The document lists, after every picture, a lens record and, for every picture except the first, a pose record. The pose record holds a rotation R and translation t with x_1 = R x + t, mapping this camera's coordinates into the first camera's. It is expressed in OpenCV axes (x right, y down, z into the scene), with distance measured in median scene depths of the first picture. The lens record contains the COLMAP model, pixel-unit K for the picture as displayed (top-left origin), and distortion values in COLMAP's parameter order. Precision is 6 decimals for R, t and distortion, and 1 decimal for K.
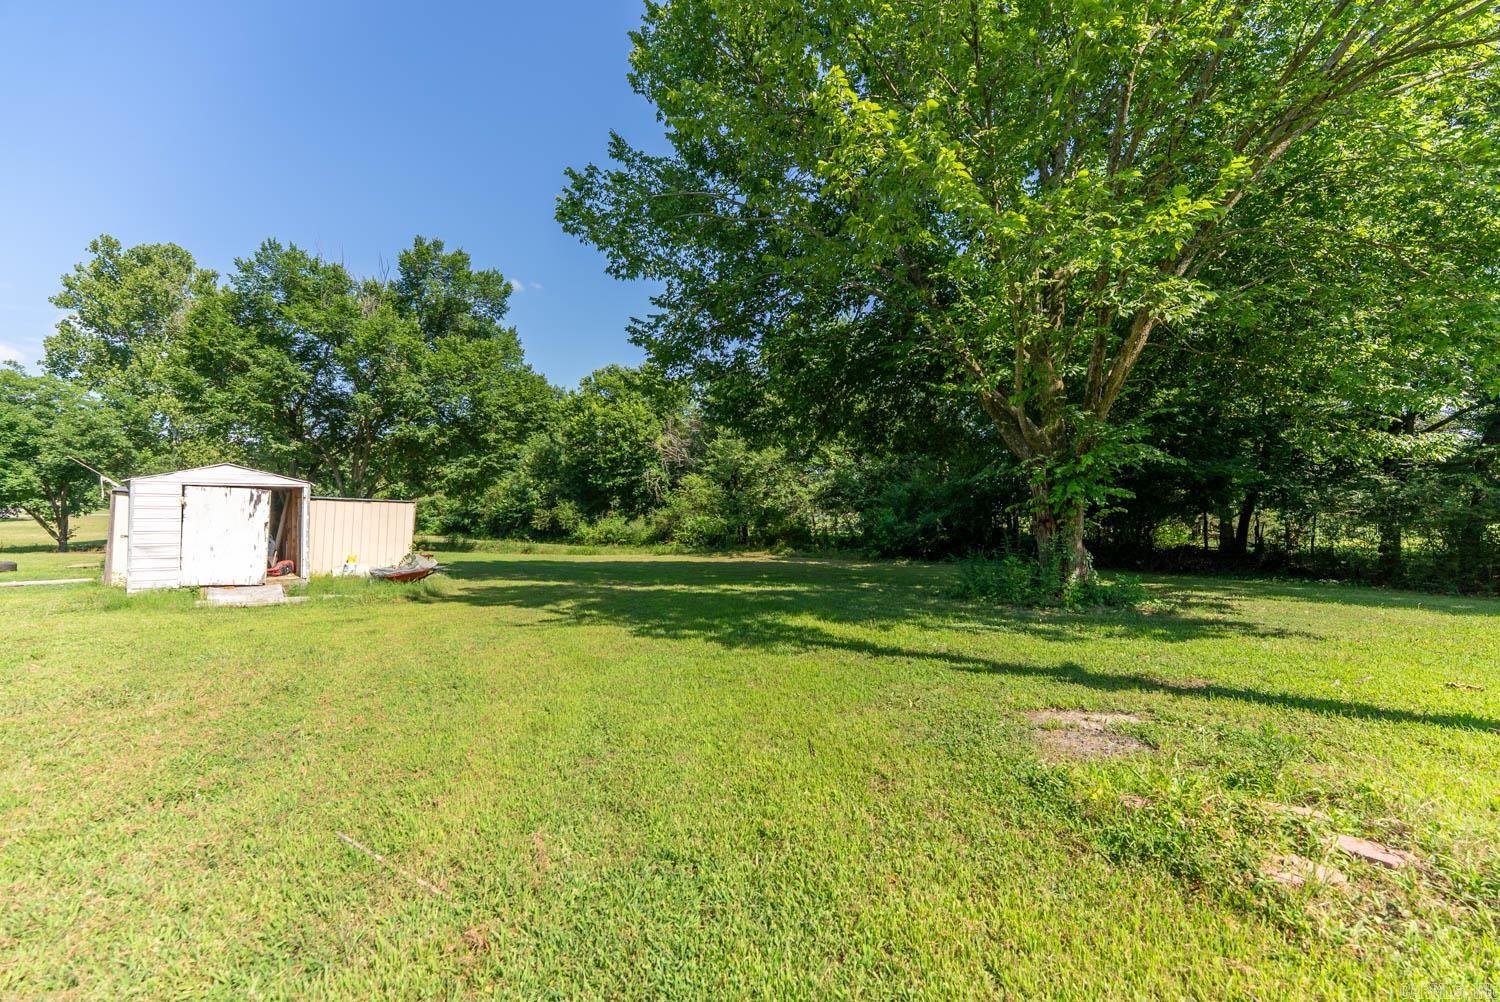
lens RADIAL K [[611.9, 0, 744.4], [0, 611.9, 502.2], [0, 0, 1]] dist [-0.032249, 0.005212]
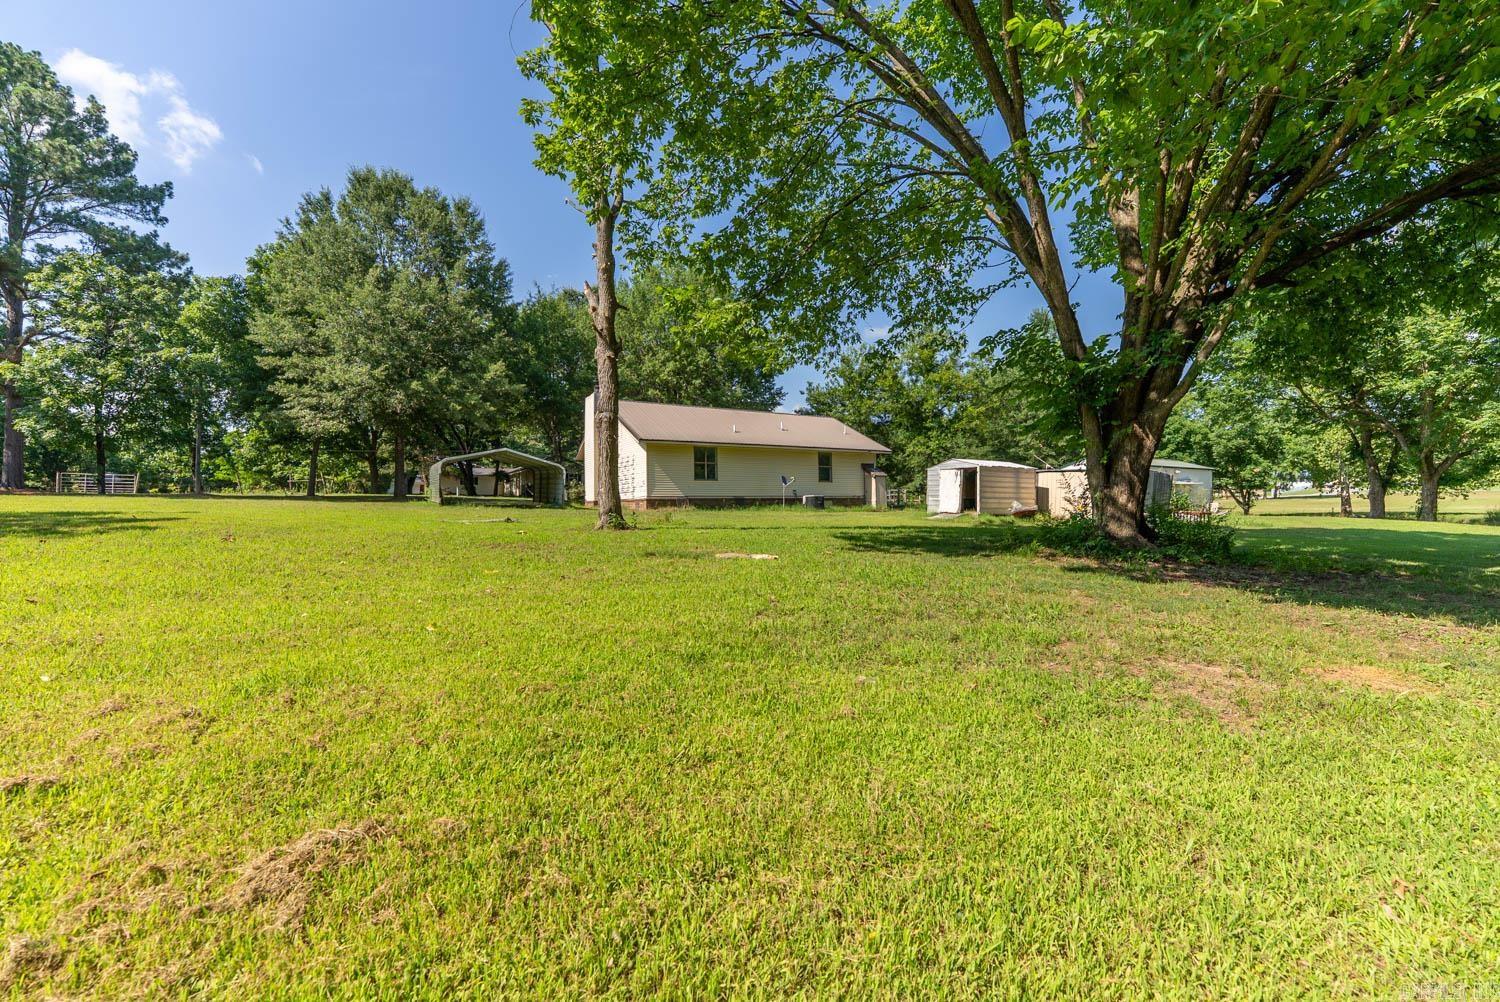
lens RADIAL K [[611.9, 0, 744.4], [0, 611.9, 502.2], [0, 0, 1]] dist [-0.032249, 0.005212]
pose [[-0.209428, 0.004868, -0.977812, 0.437963], [0.026632, 0.999645, -0.000727, 0.022068], [0.977461, -0.026194, -0.209483, 0.203187]]
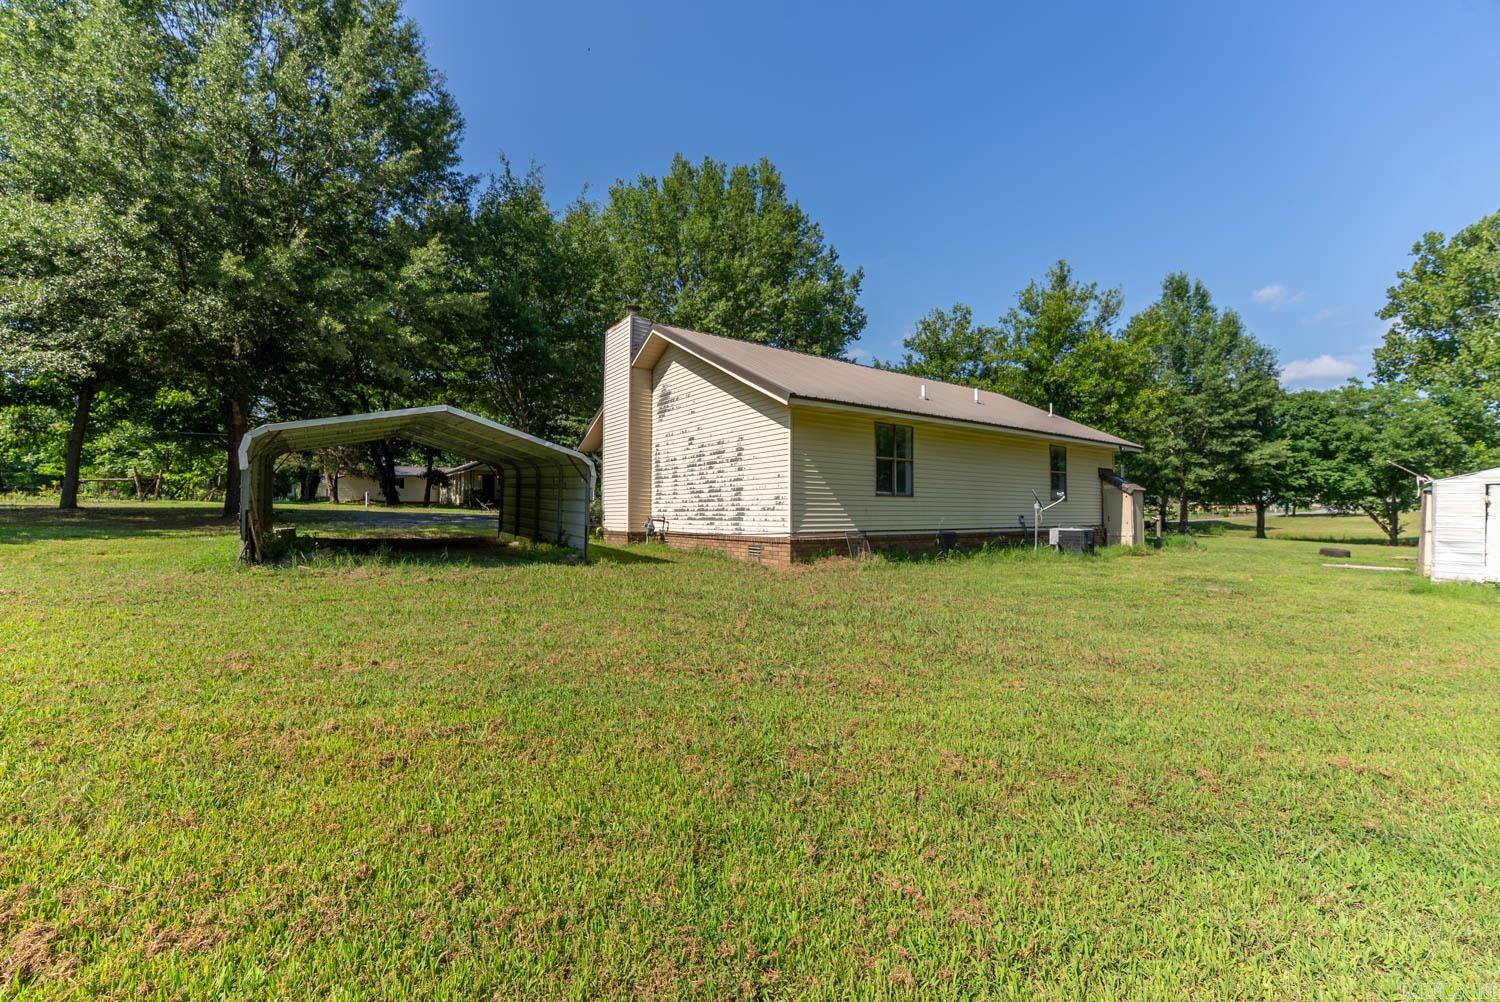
lens RADIAL K [[611.9, 0, 744.4], [0, 611.9, 502.2], [0, 0, 1]] dist [-0.032249, 0.005212]
pose [[-0.121029, -0.007267, -0.992622, 0.064513], [0.012548, 0.999882, -0.008850, -0.001373], [0.992570, -0.013527, -0.120924, -0.044085]]
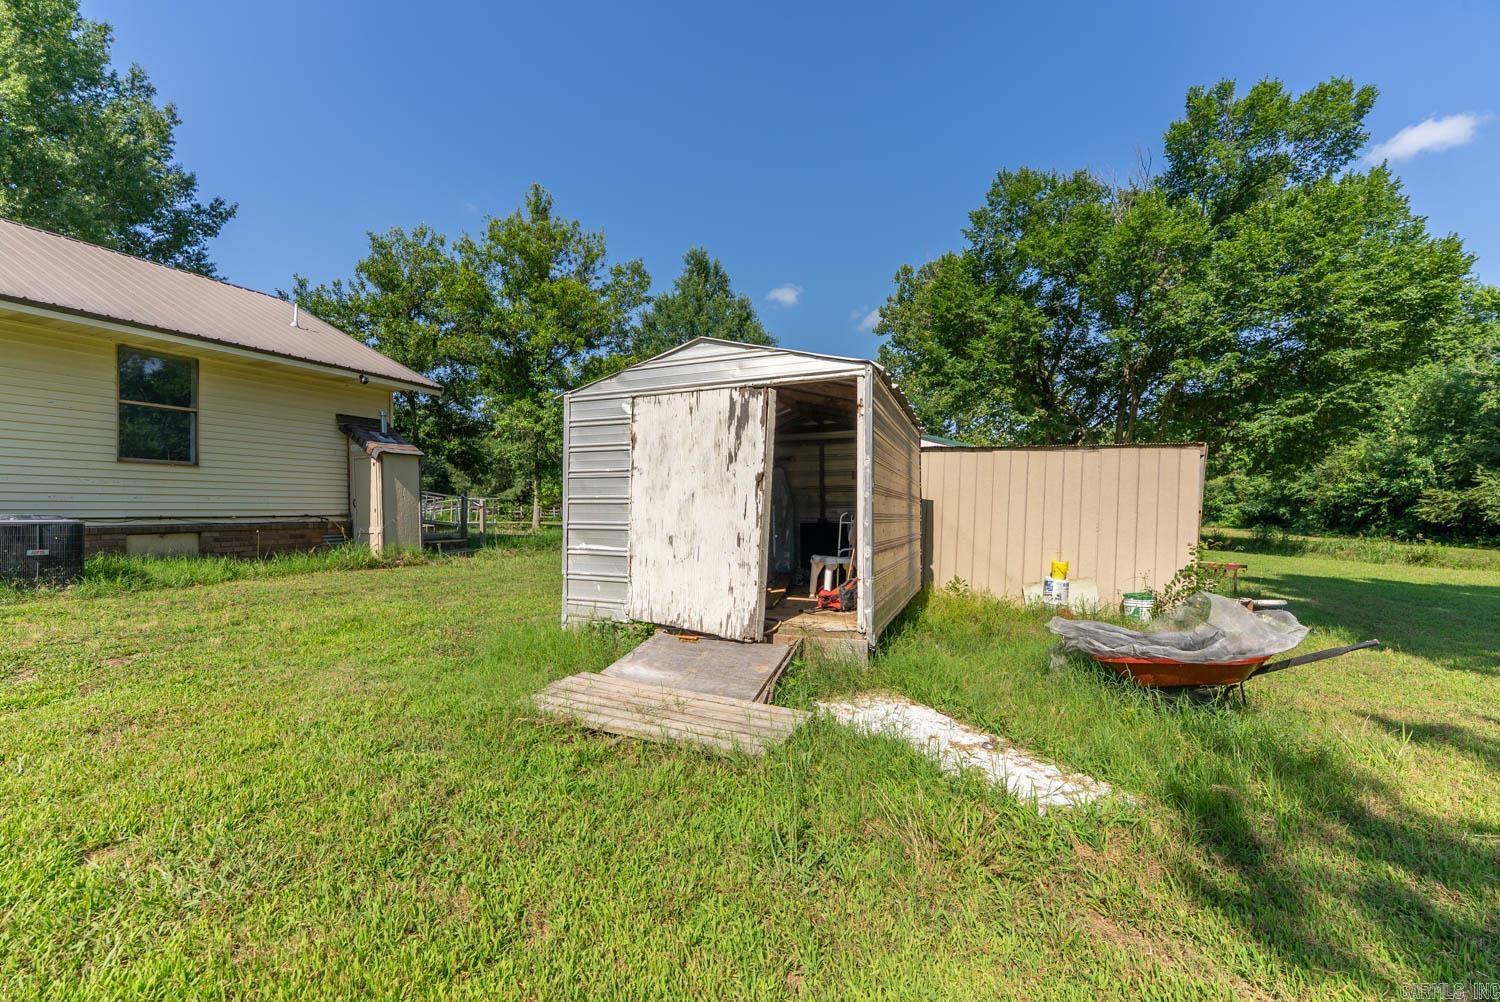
lens RADIAL K [[611.9, 0, 744.4], [0, 611.9, 502.2], [0, 0, 1]] dist [-0.032249, 0.005212]
pose [[0.408821, -0.009048, -0.912570, -0.131260], [0.022225, 0.999753, 0.000044, 0.014652], [0.912344, -0.020299, 0.408921, 0.241589]]
